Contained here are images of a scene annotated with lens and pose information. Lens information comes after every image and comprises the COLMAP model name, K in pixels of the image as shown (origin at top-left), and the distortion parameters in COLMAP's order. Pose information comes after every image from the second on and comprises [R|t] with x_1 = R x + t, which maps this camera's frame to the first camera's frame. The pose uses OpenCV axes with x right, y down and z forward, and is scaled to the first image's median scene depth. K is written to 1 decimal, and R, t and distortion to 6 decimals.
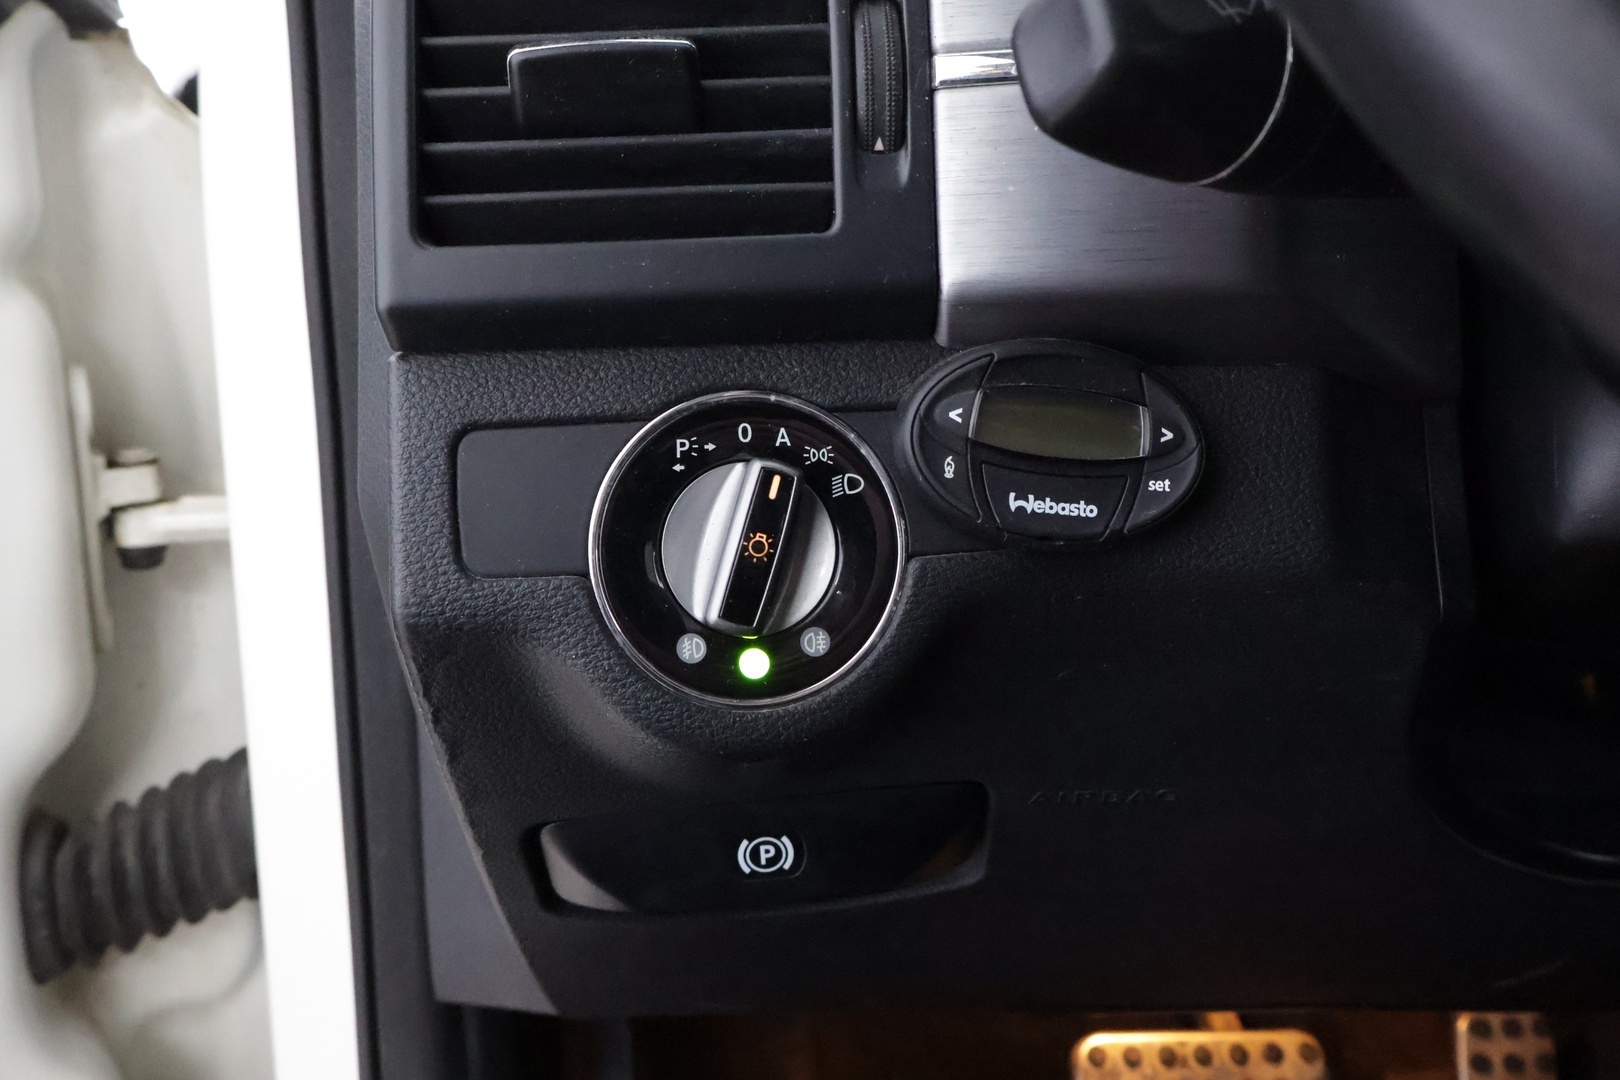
lens RADIAL K [[1513.8, 0, 810.1], [0, 1513.8, 567.2], [0, 0, 1]] dist [0.000565, 0.015783]
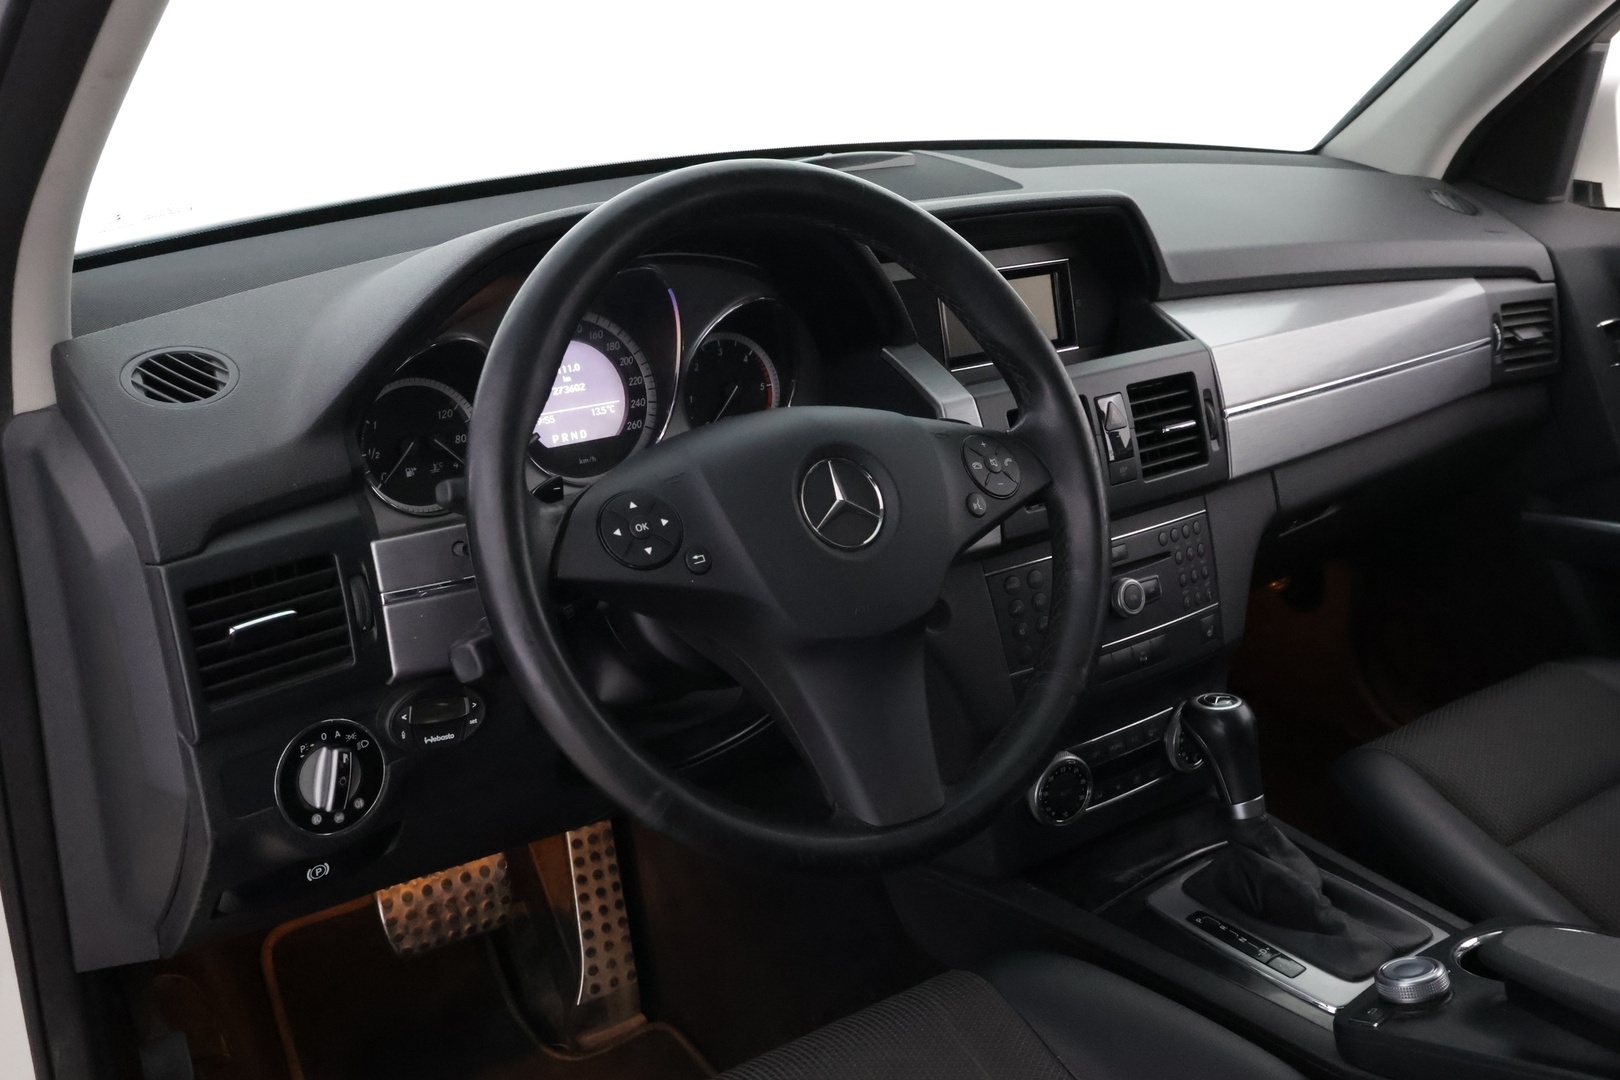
lens RADIAL K [[1513.8, 0, 810.1], [0, 1513.8, 567.2], [0, 0, 1]] dist [0.000565, 0.015783]
pose [[0.799405, -0.176921, 0.574151, -0.846975], [0.062603, 0.974985, 0.213273, -0.905672], [-0.597522, -0.134548, 0.790484, -1.590684]]
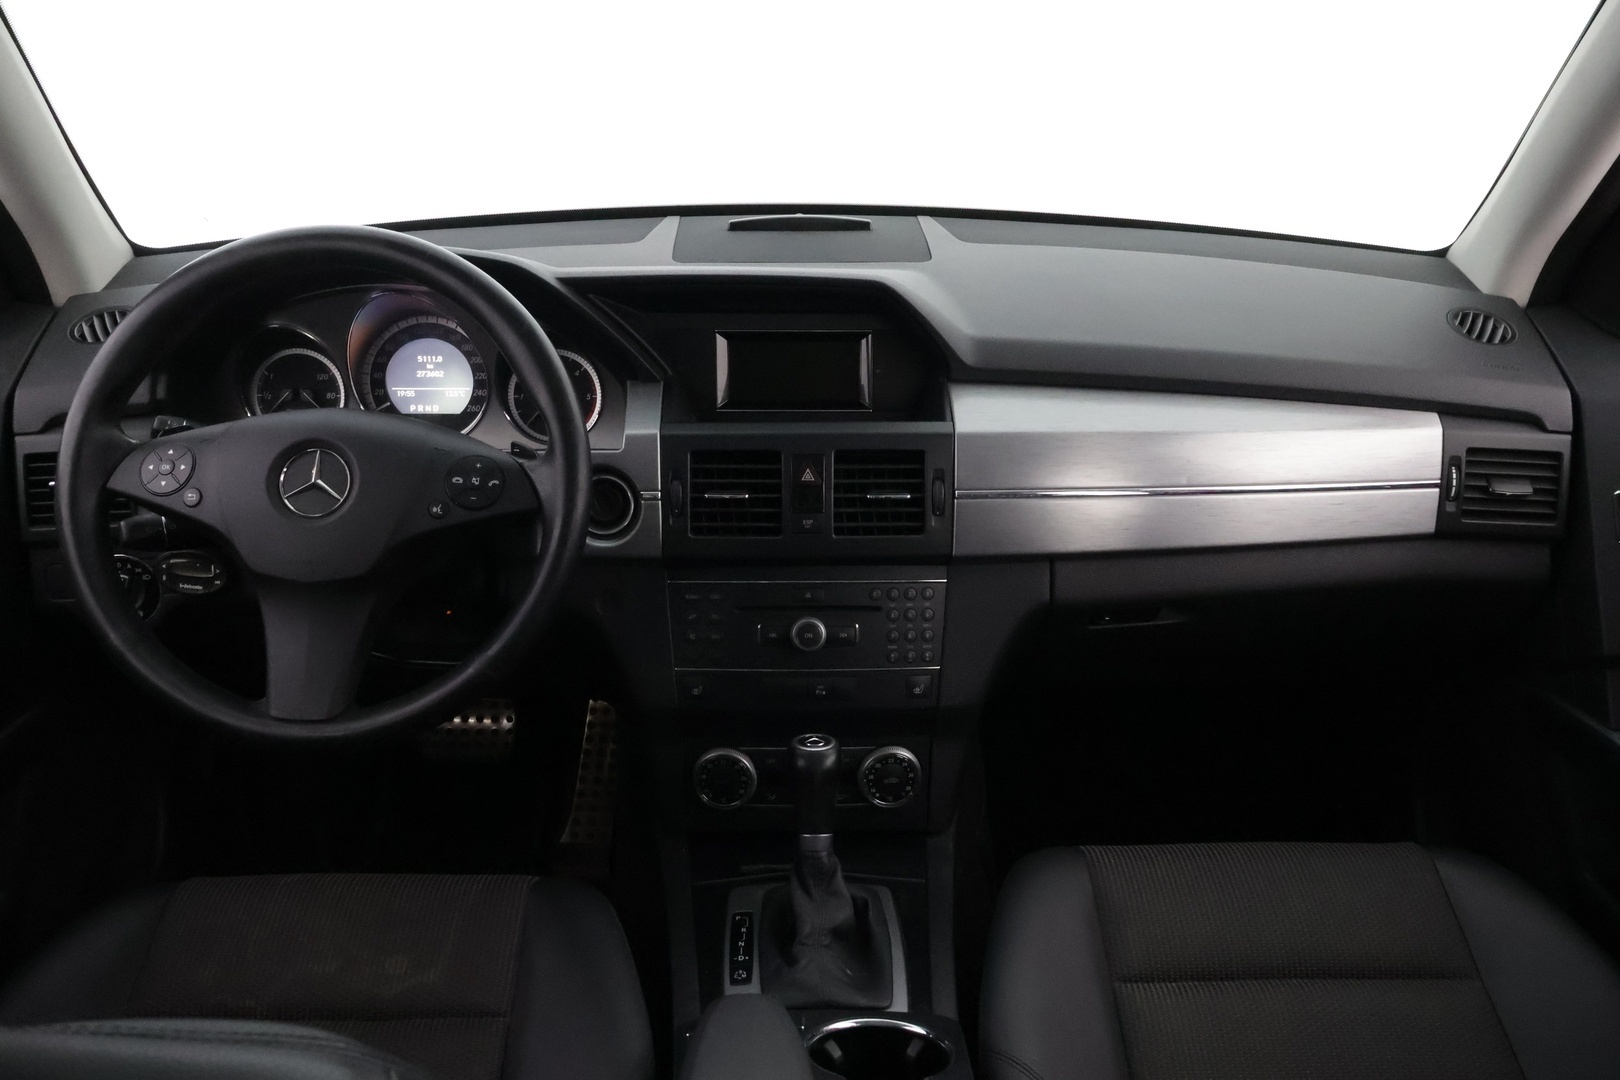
lens RADIAL K [[1422.1, 0, 810.0], [0, 1422.1, 540.0], [0, 0, 1]] dist [0.009814, 0.006747]
pose [[0.998678, 0.031394, 0.040709, 1.709831], [-0.039726, 0.973888, 0.223526, -1.124355], [-0.032629, -0.224847, 0.973848, -2.886274]]
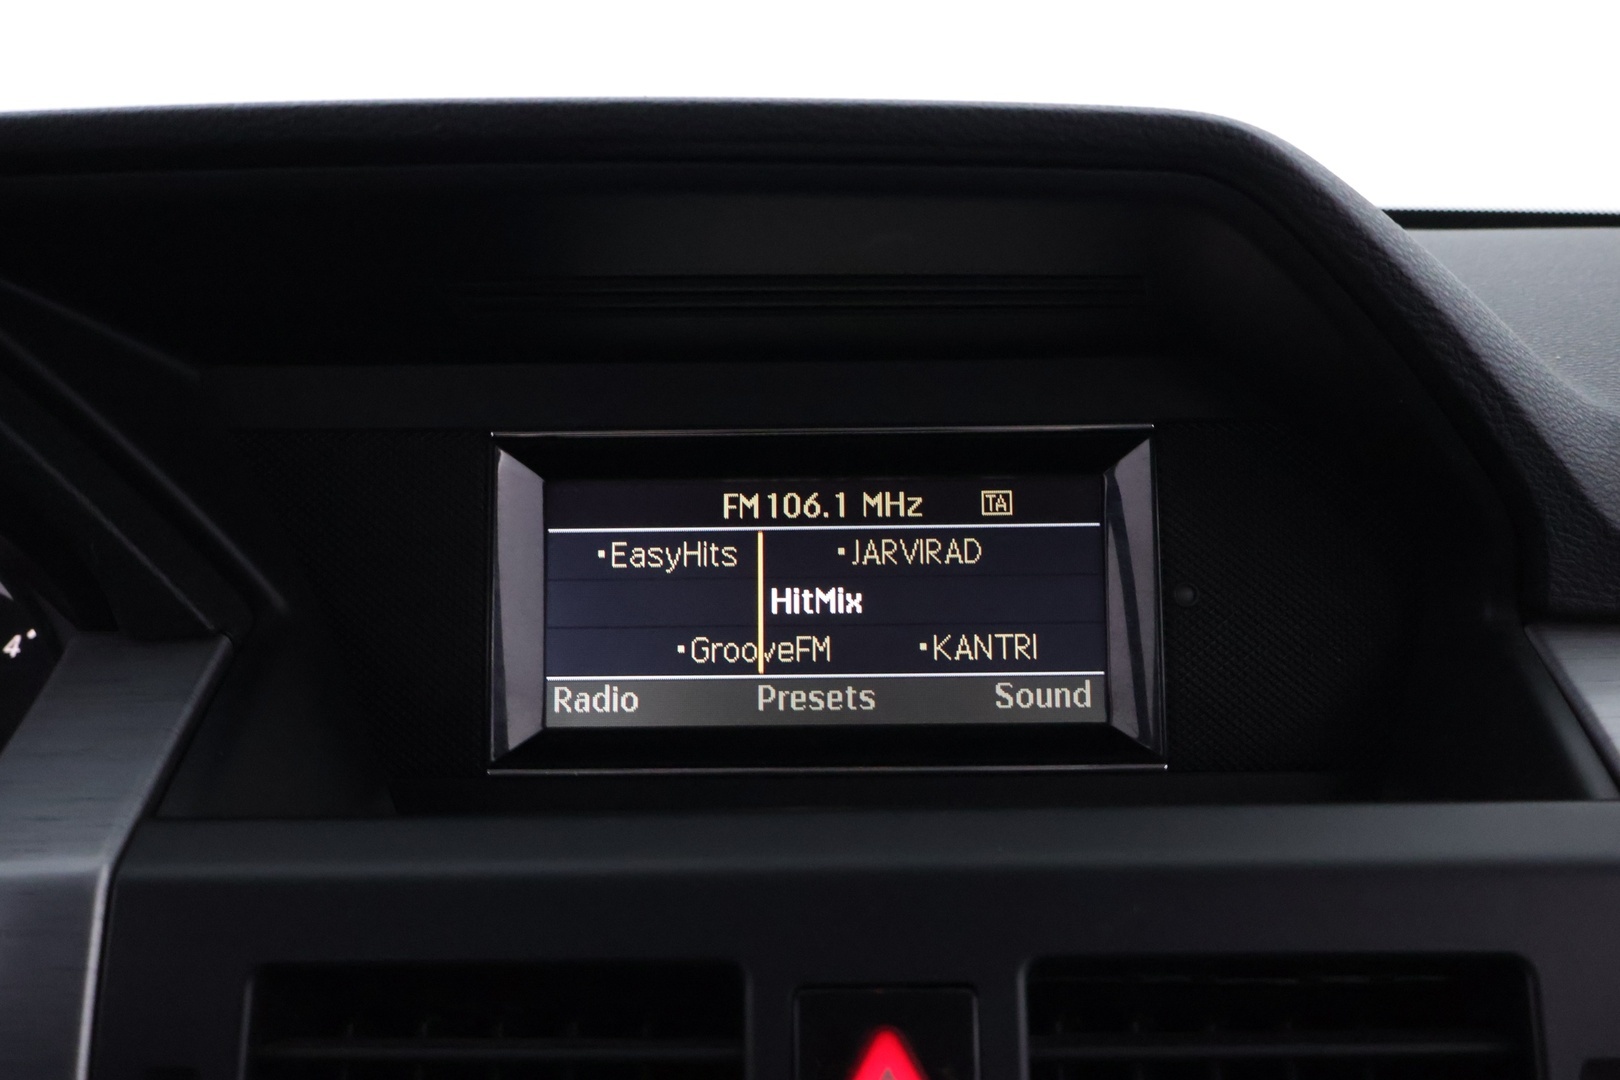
lens RADIAL K [[1765.1, 0, 810.0], [0, 1765.1, 540.0], [0, 0, 1]] dist [0.020926, -0.013807]
pose [[0.999604, 0.022160, -0.017361, 1.827397], [-0.022689, 0.999264, -0.030929, -0.685725], [0.016662, 0.031311, 0.999371, 0.005098]]
